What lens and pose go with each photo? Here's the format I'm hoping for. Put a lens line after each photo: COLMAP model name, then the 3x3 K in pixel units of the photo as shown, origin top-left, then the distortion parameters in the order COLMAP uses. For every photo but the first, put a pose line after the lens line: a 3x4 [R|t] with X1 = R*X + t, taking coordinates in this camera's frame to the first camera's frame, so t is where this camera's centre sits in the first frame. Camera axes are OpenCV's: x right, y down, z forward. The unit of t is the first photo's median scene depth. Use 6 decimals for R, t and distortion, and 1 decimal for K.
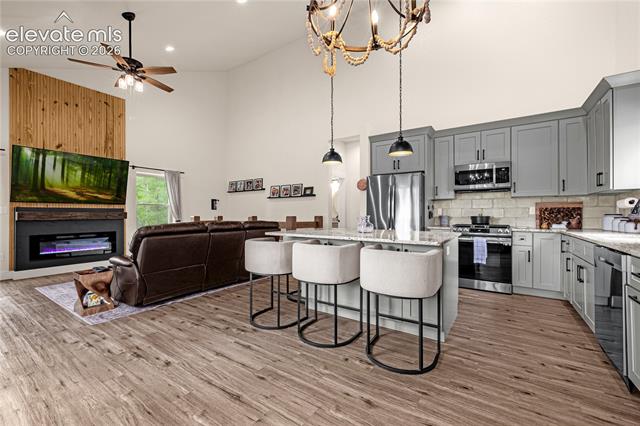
lens RADIAL K [[266.8, 0, 317.6], [0, 266.8, 213.3], [0, 0, 1]] dist [0.001256, 0.000105]
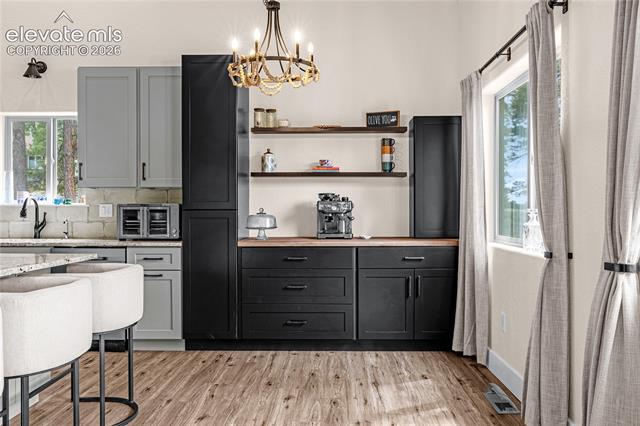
lens RADIAL K [[510.1, 0, 335.2], [0, 510.1, 214.5], [0, 0, 1]] dist [-0.004018, -0.001747]
pose [[-0.561866, -0.004754, 0.827215, -0.818536], [0.000486, 0.999981, 0.006078, -0.011507], [-0.827228, 0.003817, -0.561853, 0.848894]]
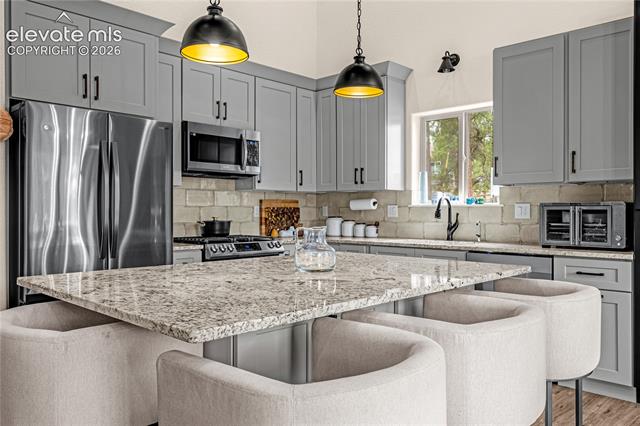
lens RADIAL K [[504.6, 0, 319.4], [0, 504.6, 212.2], [0, 0, 1]] dist [0.002130, 0.000036]
pose [[0.156353, -0.000145, 0.987701, -0.529728], [0.000213, 1.000000, 0.000113, -0.011608], [-0.987701, 0.000193, 0.156353, 0.873726]]
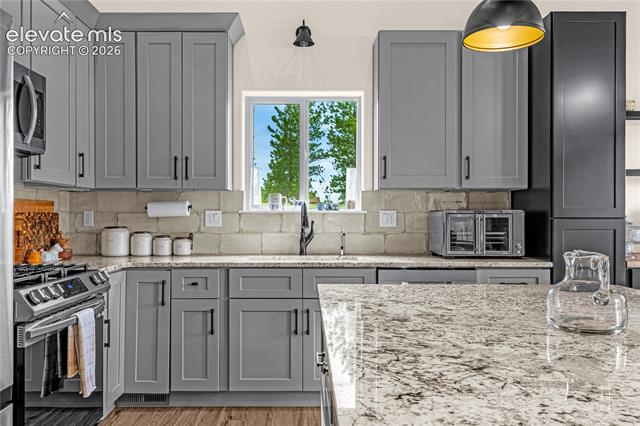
lens RADIAL K [[532.3, 0, 316.9], [0, 532.3, 211.7], [0, 0, 1]] dist [0.001018, 0.001615]
pose [[-0.575379, 0.008017, 0.817847, -0.061552], [0.000431, 0.999955, -0.009499, -0.019314], [-0.817887, -0.005112, -0.575357, 1.421451]]
